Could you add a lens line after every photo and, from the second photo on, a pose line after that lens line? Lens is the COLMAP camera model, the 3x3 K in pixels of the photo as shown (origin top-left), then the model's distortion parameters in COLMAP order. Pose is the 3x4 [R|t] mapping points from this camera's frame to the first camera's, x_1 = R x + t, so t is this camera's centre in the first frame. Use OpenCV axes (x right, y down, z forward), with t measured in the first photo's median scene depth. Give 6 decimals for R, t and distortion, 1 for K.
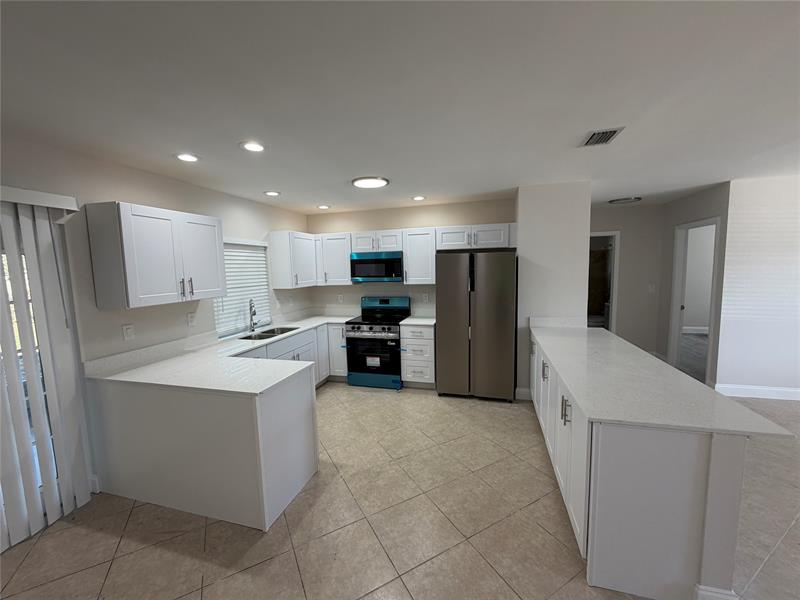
lens RADIAL K [[319.4, 0, 400.0], [0, 319.4, 300.0], [0, 0, 1]] dist [0.001802, 0.000151]
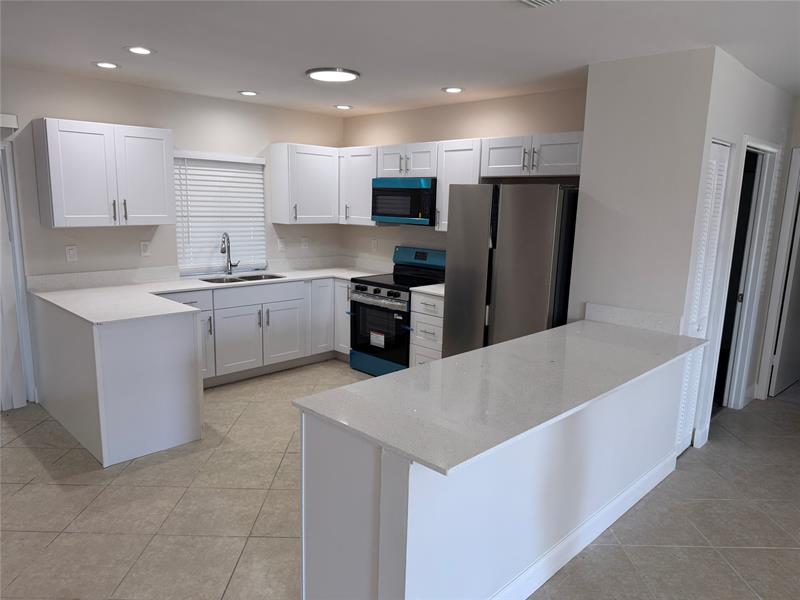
lens RADIAL K [[561.0, 0, 403.4], [0, 561.0, 304.6], [0, 0, 1]] dist [0.086658, -0.126989]
pose [[0.879832, 0.135147, -0.455665, 0.514711], [-0.097119, 0.989613, 0.105988, -0.015460], [0.465256, -0.048998, 0.883819, -0.034950]]
